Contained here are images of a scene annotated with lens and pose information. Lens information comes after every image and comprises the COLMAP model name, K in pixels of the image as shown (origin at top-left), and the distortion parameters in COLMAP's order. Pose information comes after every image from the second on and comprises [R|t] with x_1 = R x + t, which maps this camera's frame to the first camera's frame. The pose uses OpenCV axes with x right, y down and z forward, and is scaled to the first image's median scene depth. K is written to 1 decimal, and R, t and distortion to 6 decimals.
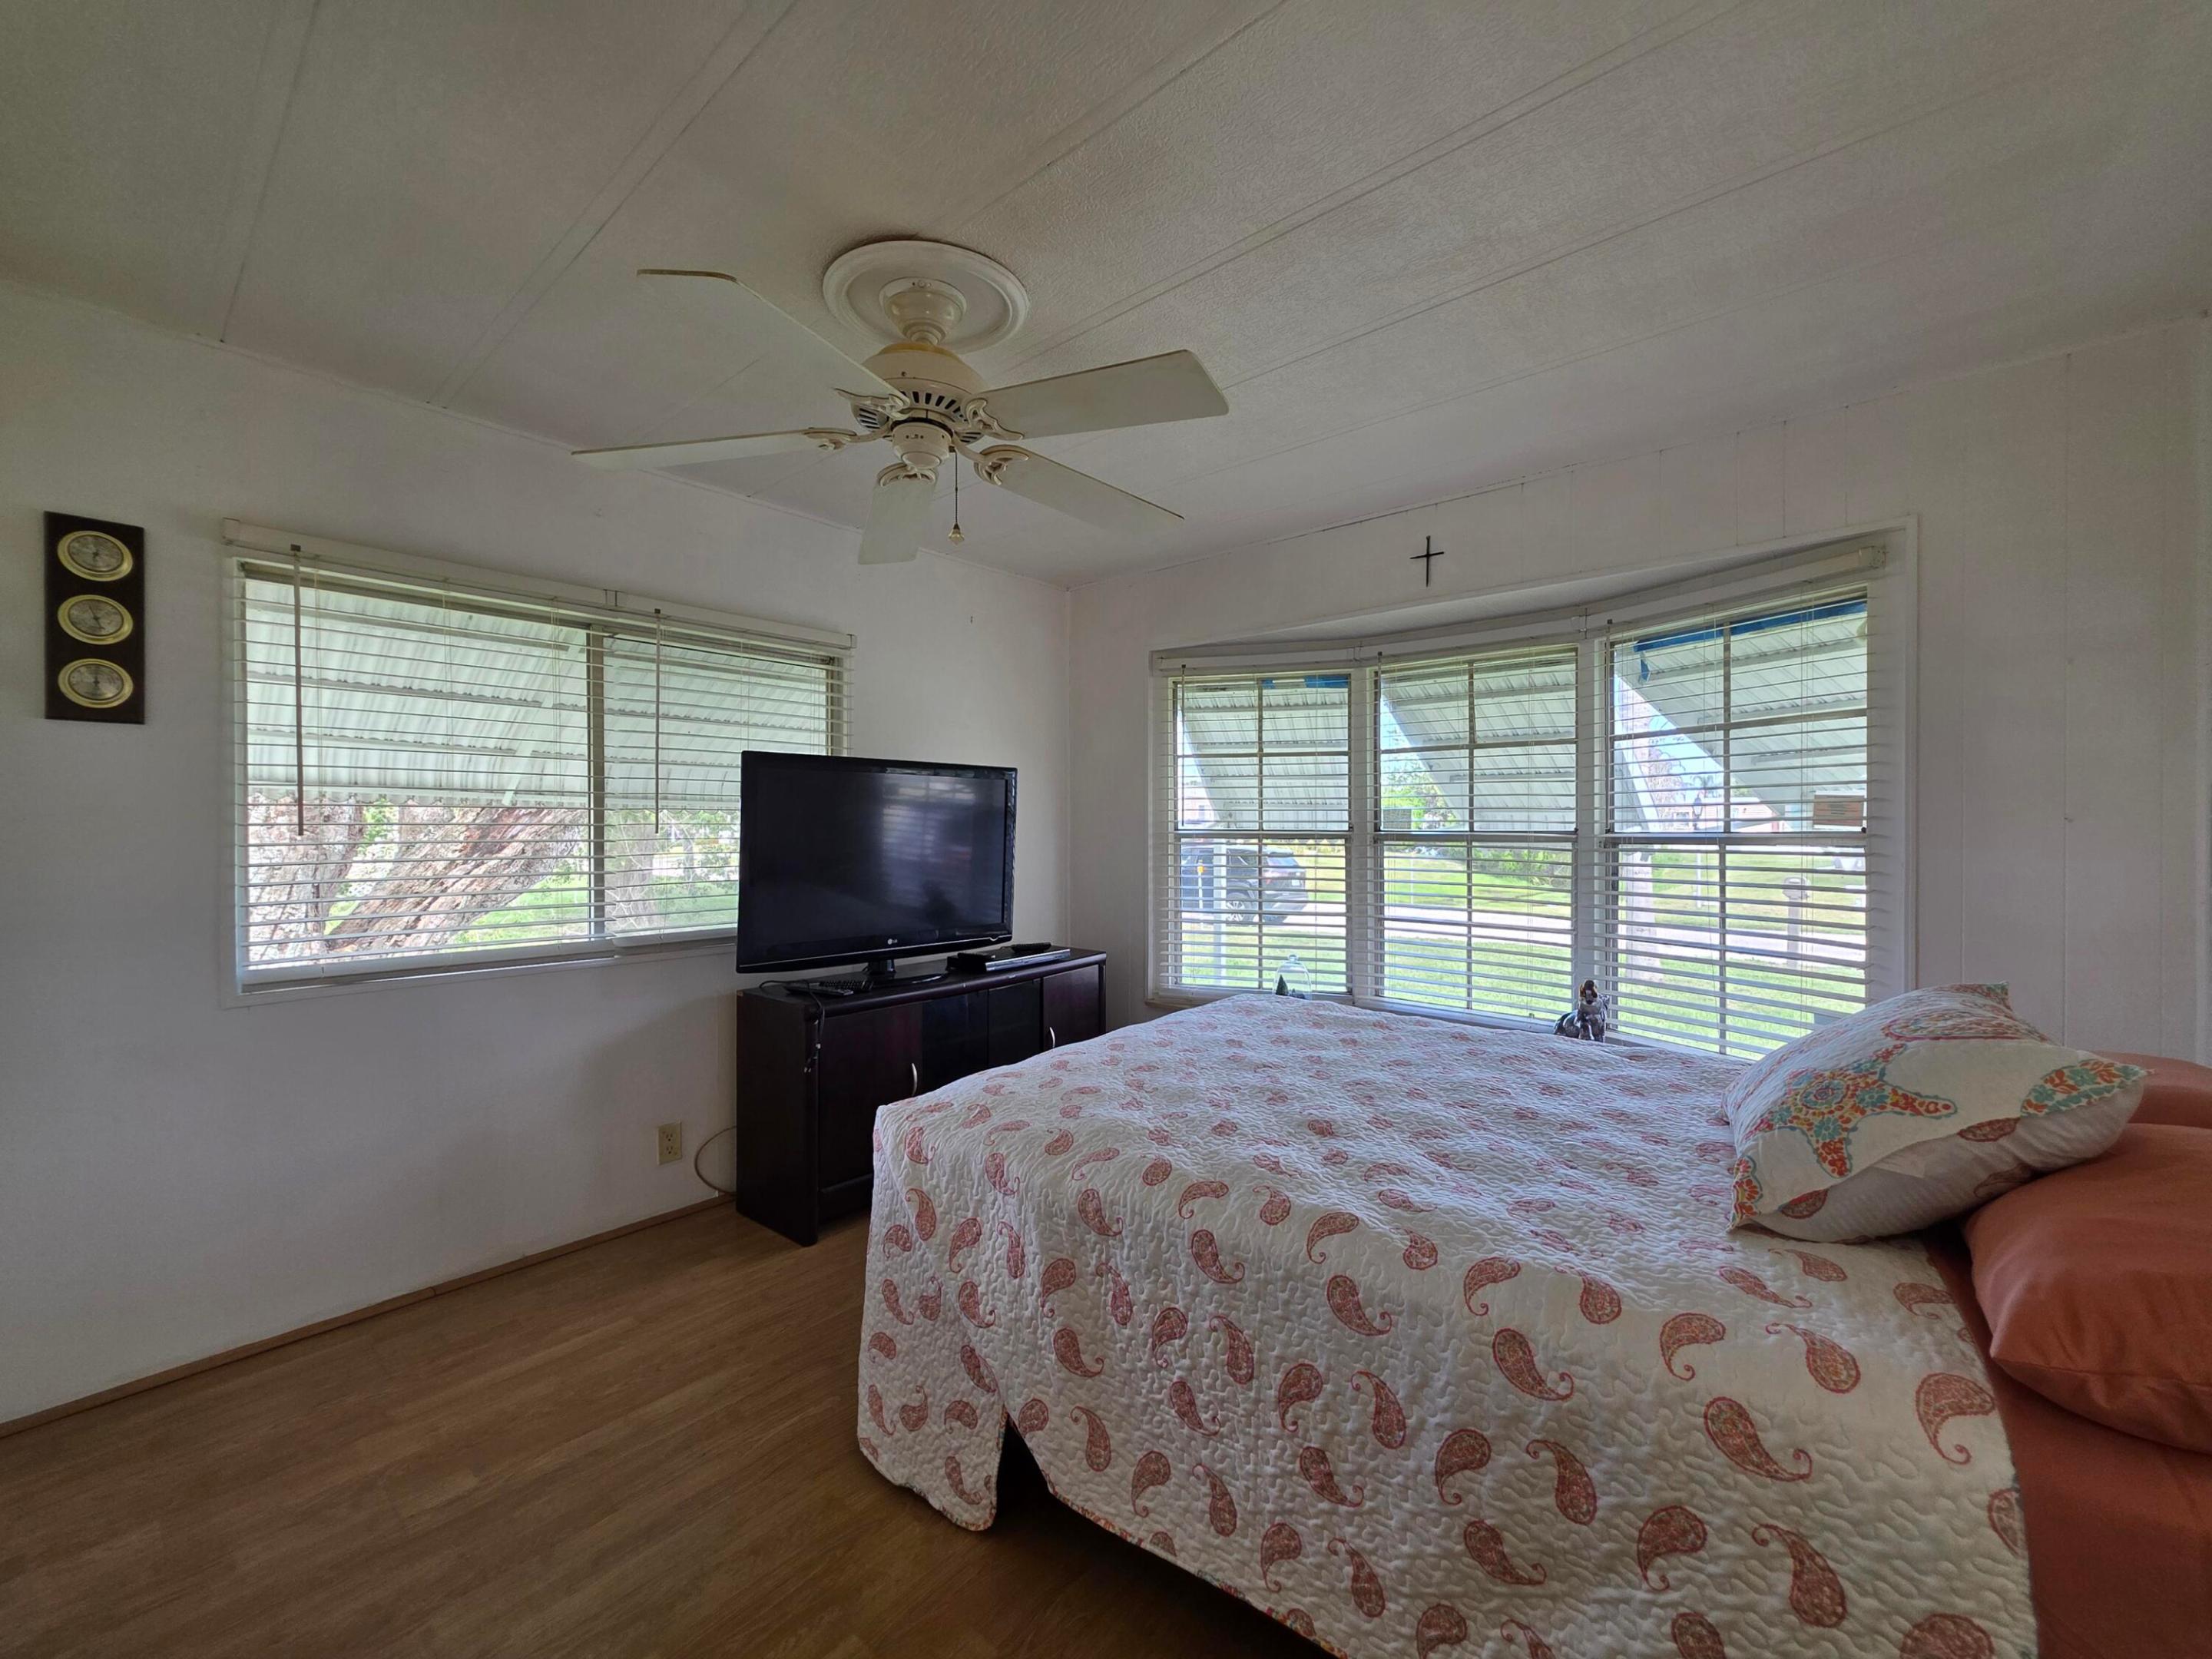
lens RADIAL K [[890.7, 0, 1110.2], [0, 890.7, 823.4], [0, 0, 1]] dist [0.001328, -0.000262]
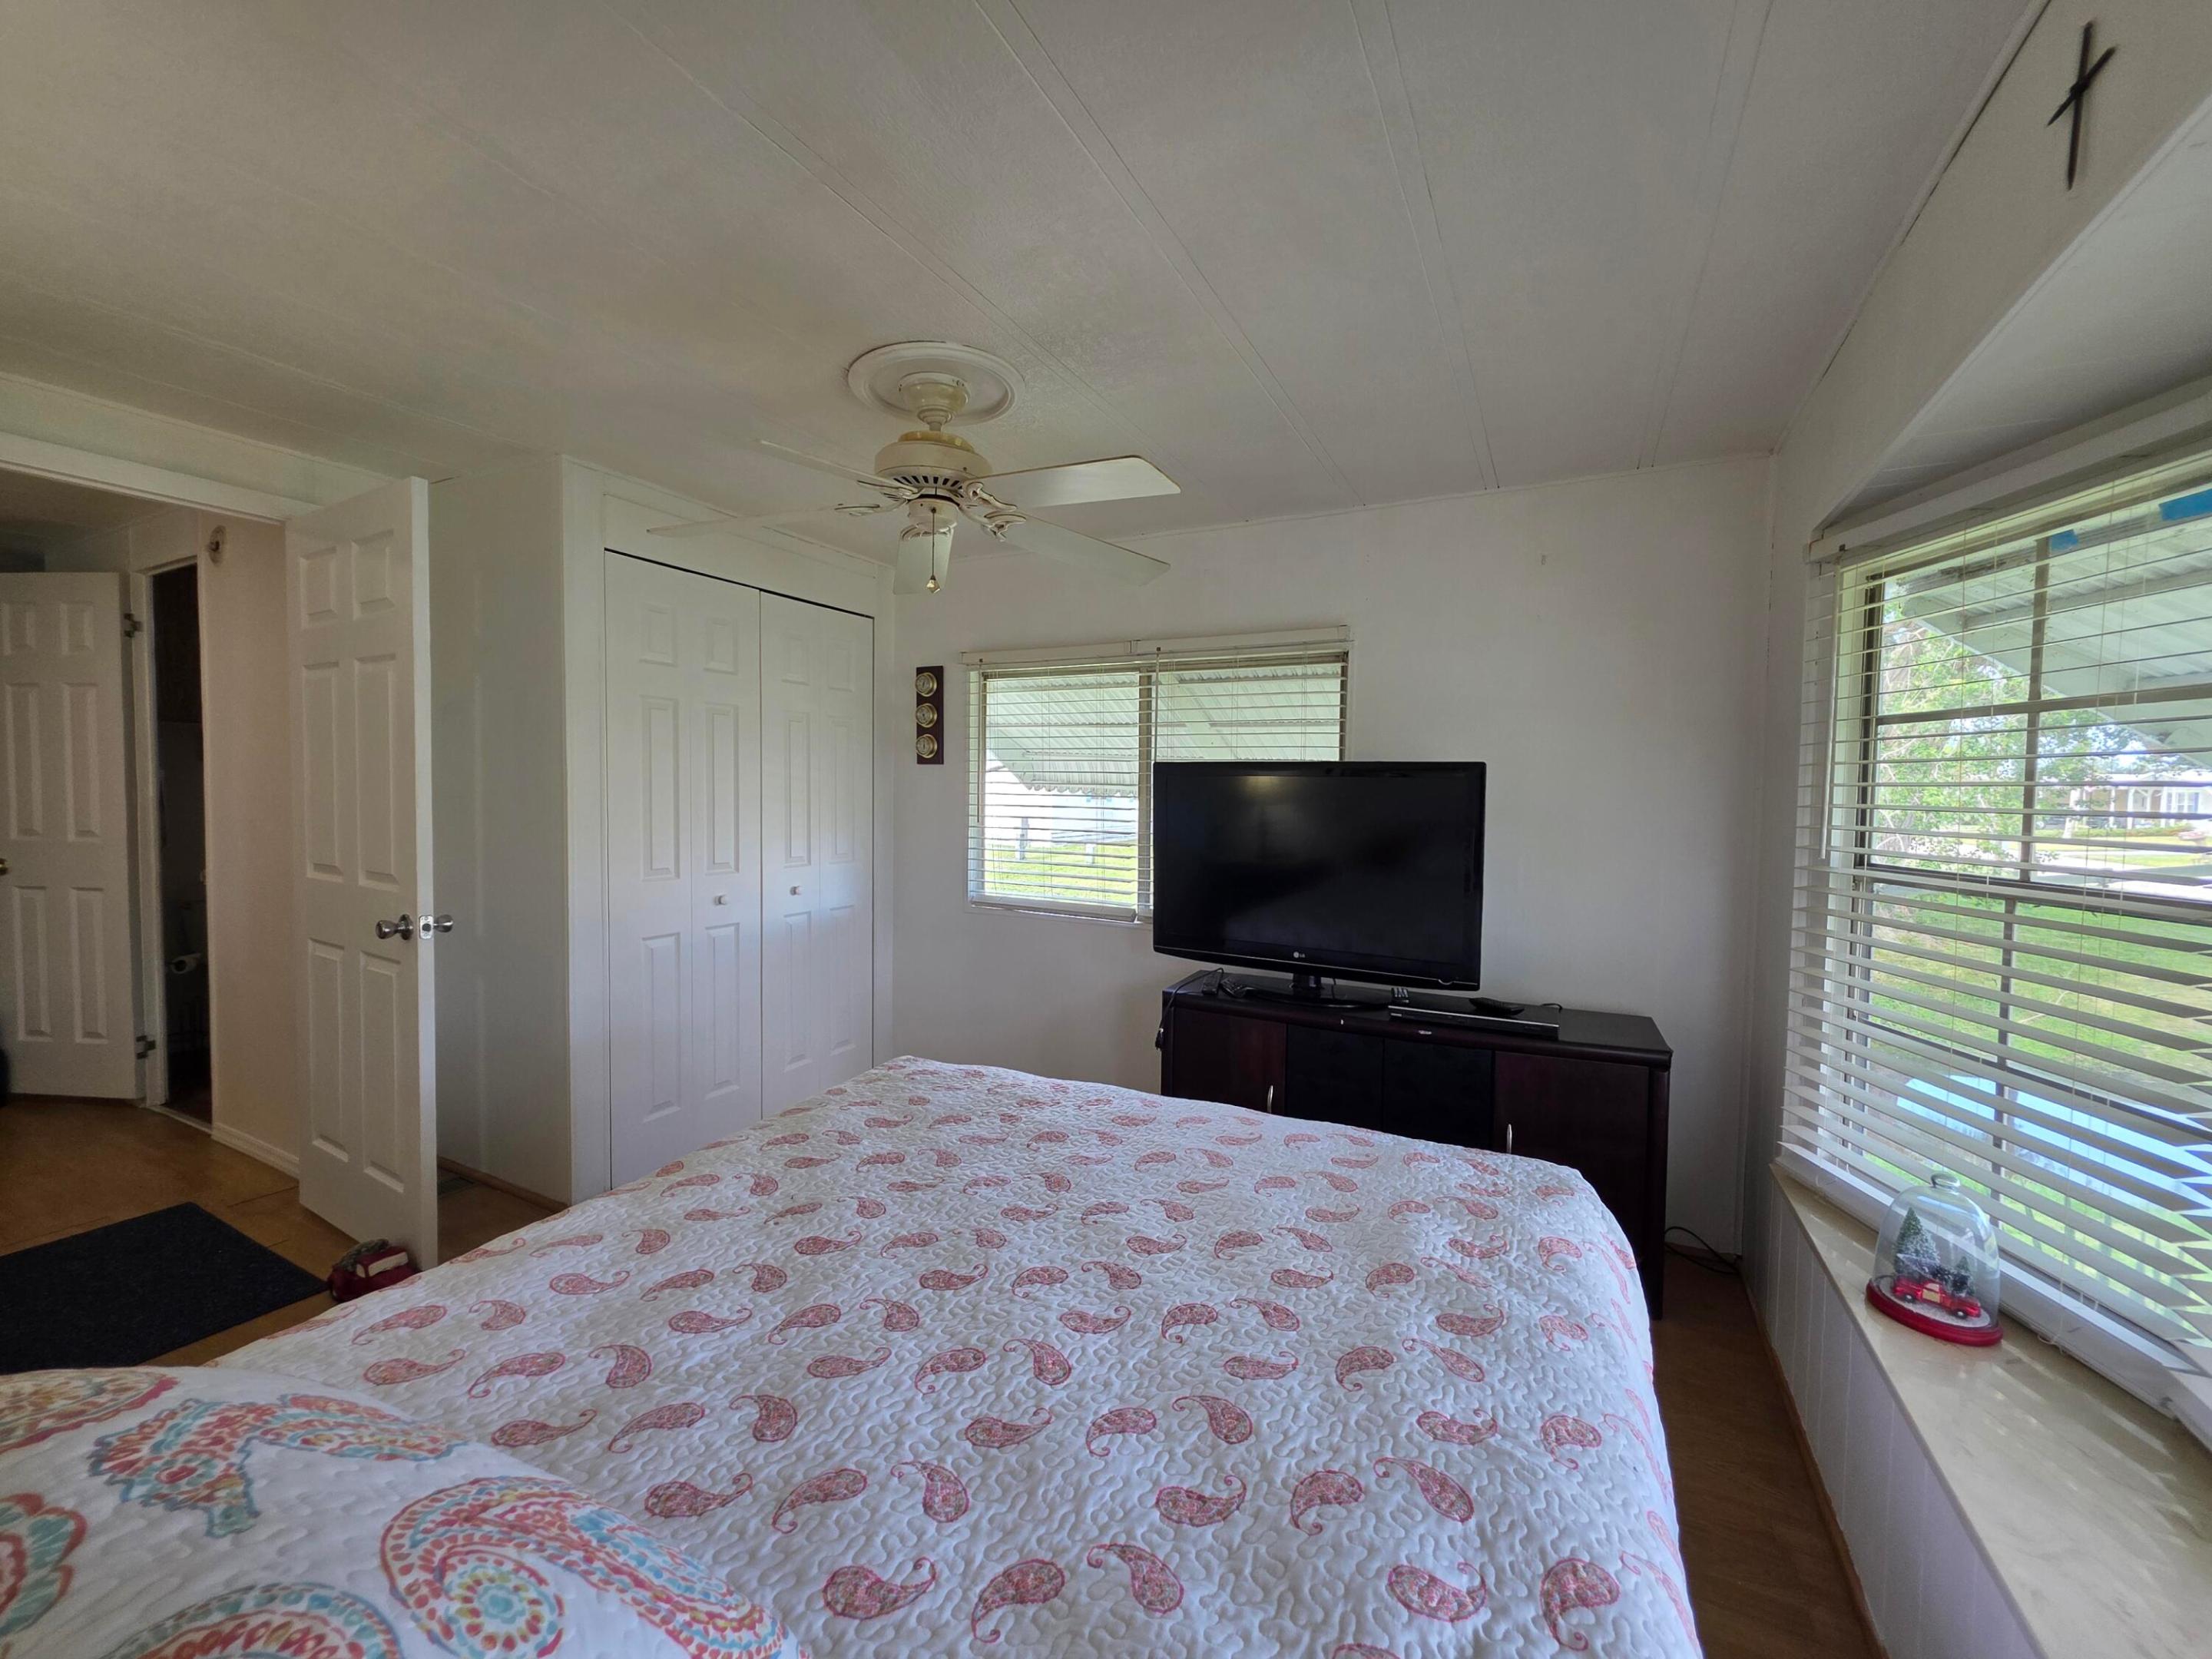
lens RADIAL K [[890.7, 0, 1110.2], [0, 890.7, 823.4], [0, 0, 1]] dist [0.001328, -0.000262]
pose [[0.198097, 0.043395, -0.979221, 0.650665], [-0.020125, 0.998989, 0.040199, -0.039405], [0.979976, 0.011744, 0.198770, 0.628033]]
